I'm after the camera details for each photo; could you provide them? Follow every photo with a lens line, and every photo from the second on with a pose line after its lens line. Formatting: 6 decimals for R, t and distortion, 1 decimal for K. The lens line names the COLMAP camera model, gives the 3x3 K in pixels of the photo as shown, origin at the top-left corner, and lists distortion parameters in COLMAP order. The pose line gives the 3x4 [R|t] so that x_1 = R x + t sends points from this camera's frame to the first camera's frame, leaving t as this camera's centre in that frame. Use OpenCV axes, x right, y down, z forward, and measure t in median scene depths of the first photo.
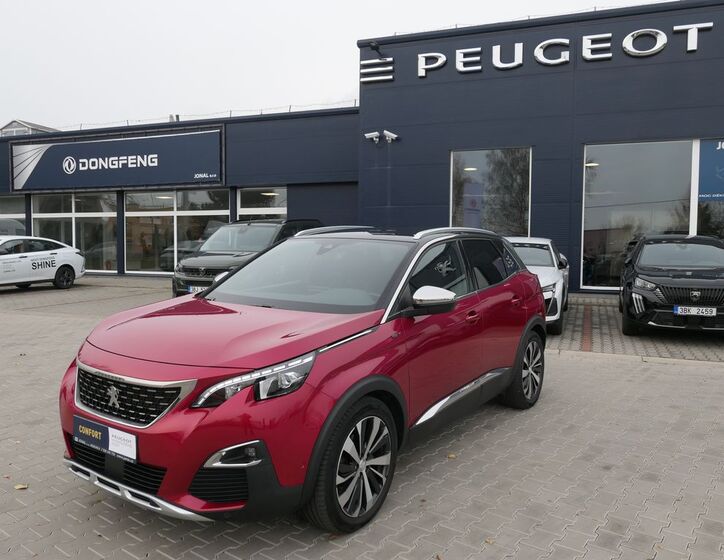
lens RADIAL K [[589.4, 0, 363.9], [0, 589.4, 282.0], [0, 0, 1]] dist [-0.029368, 0.023733]
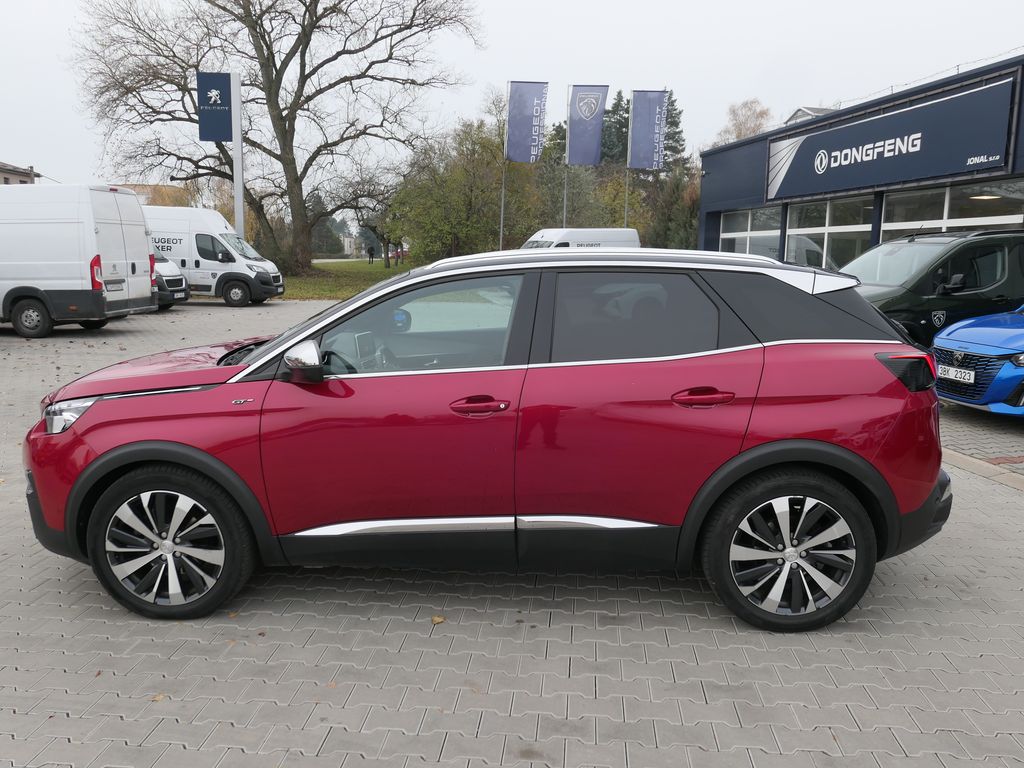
lens RADIAL K [[806.9, 0, 512.7], [0, 806.9, 383.7], [0, 0, 1]] dist [-0.017821, 0.015824]
pose [[0.530528, 0.129209, -0.837762, 0.252053], [-0.063008, 0.991591, 0.113033, -0.016168], [0.845322, -0.007182, 0.534208, 0.173626]]
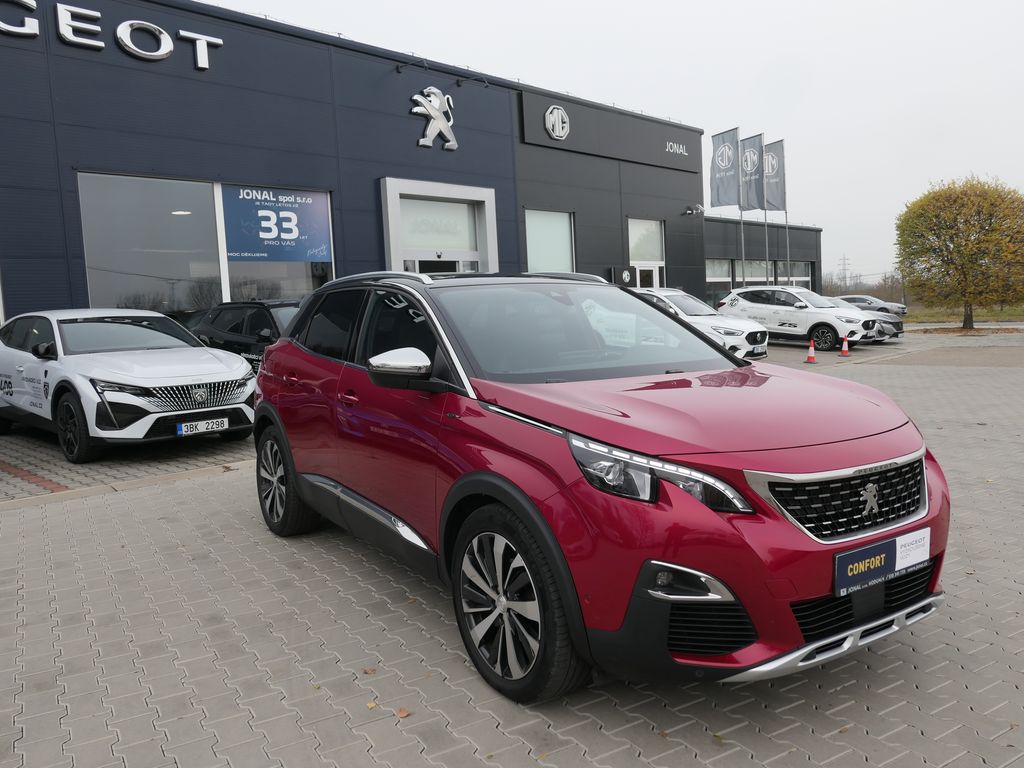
lens RADIAL K [[806.9, 0, 508.9], [0, 806.9, 388.5], [0, 0, 1]] dist [-0.017821, 0.015824]
pose [[0.380296, -0.115691, 0.917600, -0.278539], [0.109204, 0.990822, 0.079664, -0.009334], [-0.918395, 0.069910, 0.389439, 0.199801]]
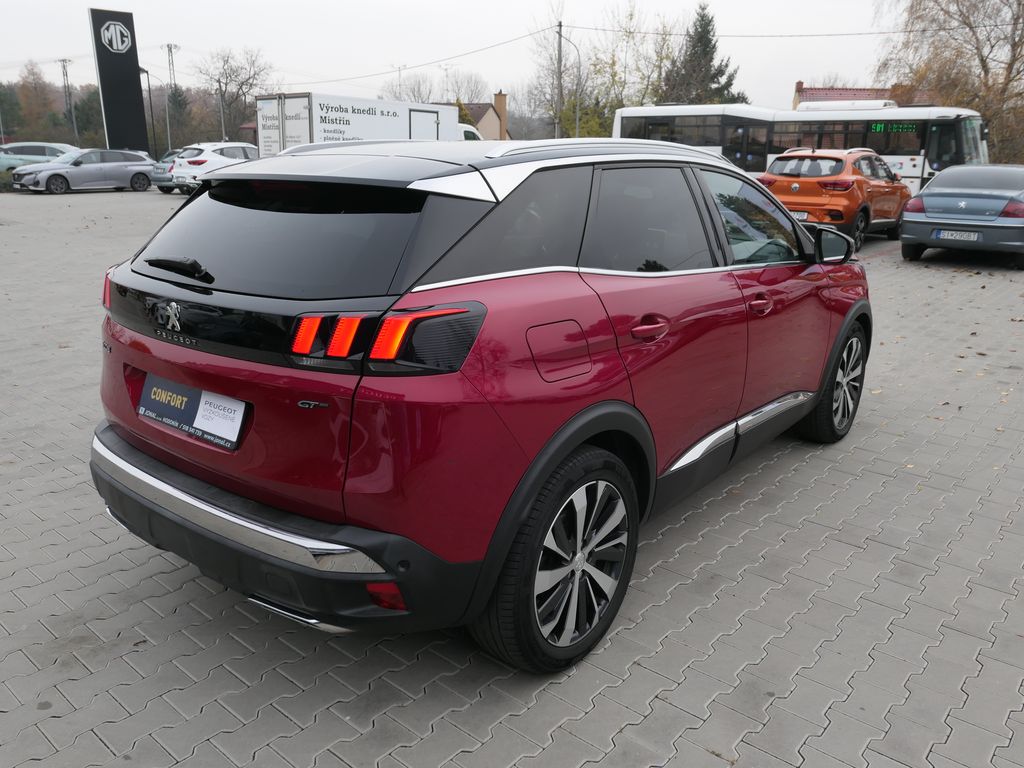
lens RADIAL K [[806.9, 0, 515.6], [0, 806.9, 383.2], [0, 0, 1]] dist [-0.017821, 0.015824]
pose [[-0.997976, -0.039209, 0.050072, 0.010822], [-0.019156, 0.936099, 0.351214, -0.048465], [-0.060644, 0.349544, -0.934955, 0.586437]]
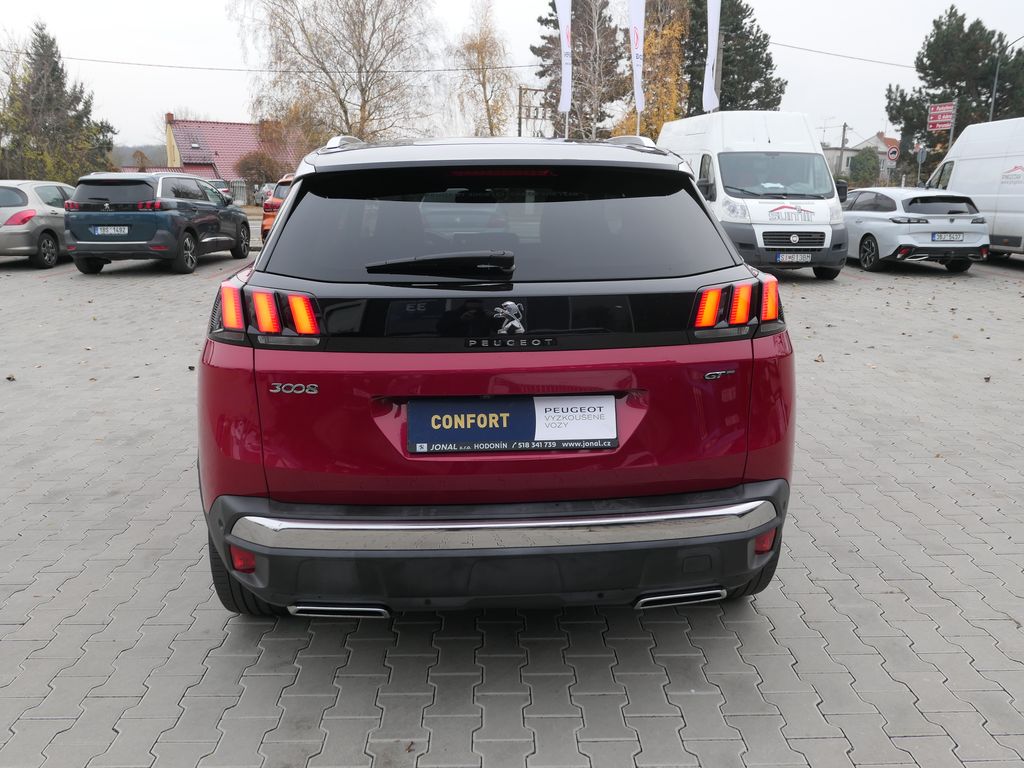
lens RADIAL K [[806.9, 0, 515.8], [0, 806.9, 379.2], [0, 0, 1]] dist [-0.017821, 0.015824]
pose [[-0.777548, 0.130436, -0.615147, 0.168692], [-0.061536, 0.957771, 0.280869, -0.032844], [0.625806, 0.256243, -0.736686, 0.543210]]
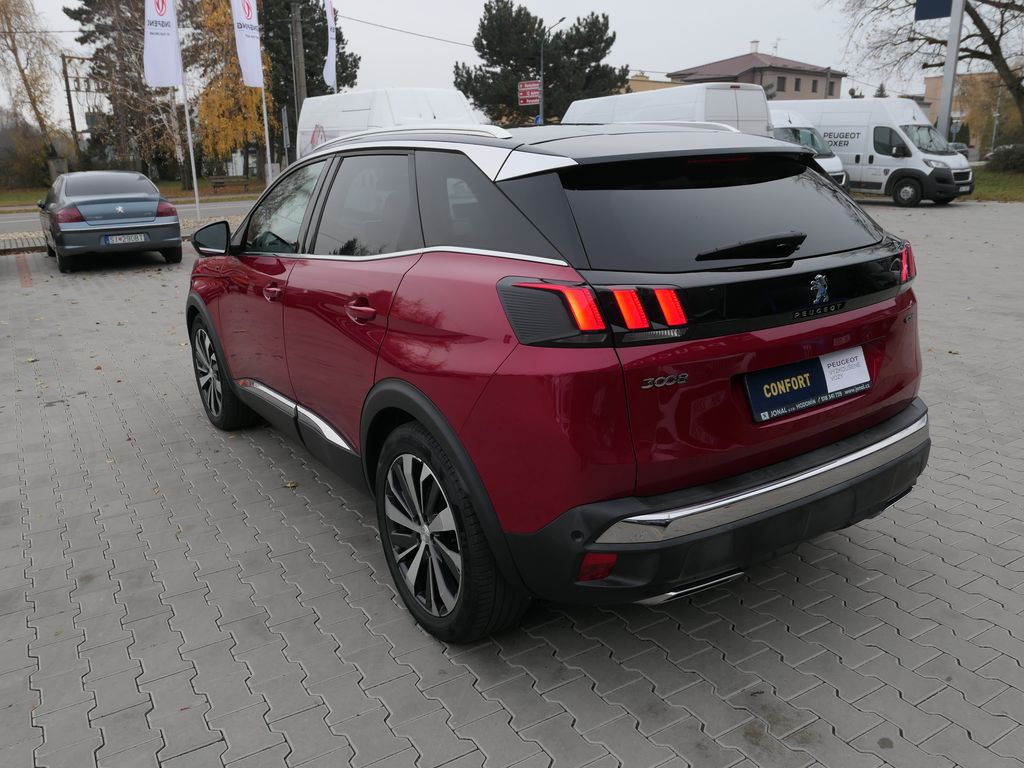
lens RADIAL K [[806.9, 0, 514.5], [0, 806.9, 380.5], [0, 0, 1]] dist [-0.017821, 0.015824]
pose [[-0.368183, 0.246366, -0.896518, 0.248279], [-0.048514, 0.957850, 0.283144, -0.028573], [0.928487, 0.147743, -0.340712, 0.441395]]
